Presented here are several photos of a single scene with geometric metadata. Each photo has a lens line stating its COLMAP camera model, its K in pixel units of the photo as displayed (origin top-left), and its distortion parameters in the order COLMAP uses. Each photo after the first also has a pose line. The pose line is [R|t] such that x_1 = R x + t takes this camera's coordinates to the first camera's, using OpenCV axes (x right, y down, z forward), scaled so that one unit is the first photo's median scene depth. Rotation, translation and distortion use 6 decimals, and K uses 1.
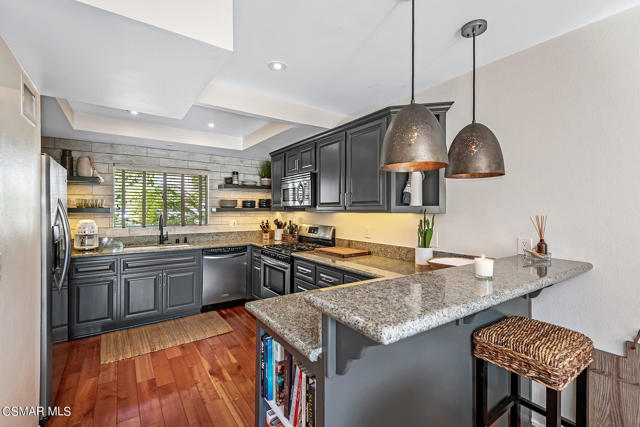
lens RADIAL K [[288.4, 0, 317.5], [0, 288.4, 206.7], [0, 0, 1]] dist [0.015692, -0.000276]
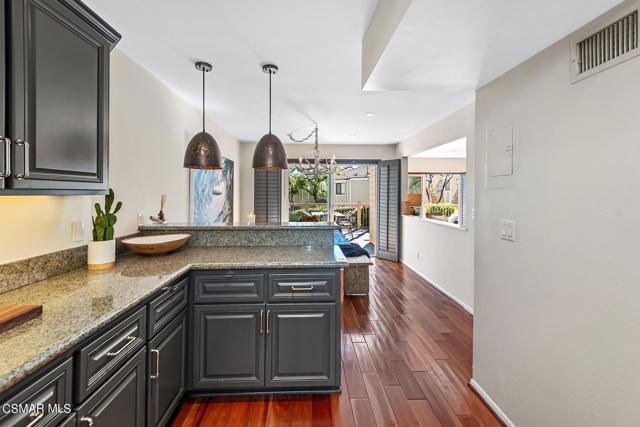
lens RADIAL K [[294.6, 0, 319.3], [0, 294.6, 197.3], [0, 0, 1]] dist [0.013315, -0.000841]
pose [[-0.836513, -0.011844, 0.547819, -0.250609], [-0.009856, 0.999930, 0.006570, 0.010044], [-0.547858, 0.000097, -0.836571, 0.633528]]
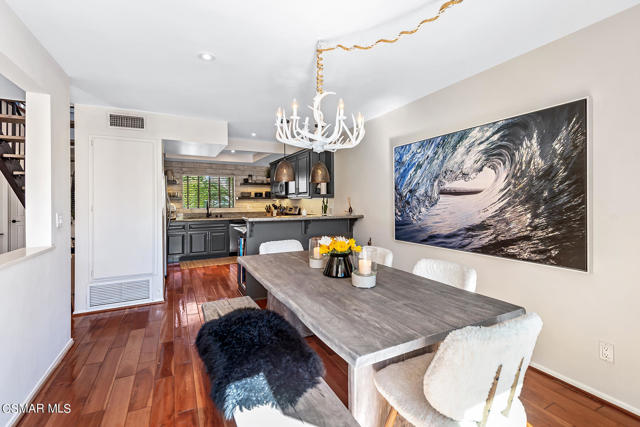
lens RADIAL K [[294.6, 0, 319.3], [0, 294.6, 197.3], [0, 0, 1]] dist [0.013315, -0.000841]
pose [[0.990856, -0.007909, -0.134690, 0.363589], [0.007391, 0.999963, -0.004343, 0.016922], [0.134720, 0.003307, 0.990878, -0.665381]]
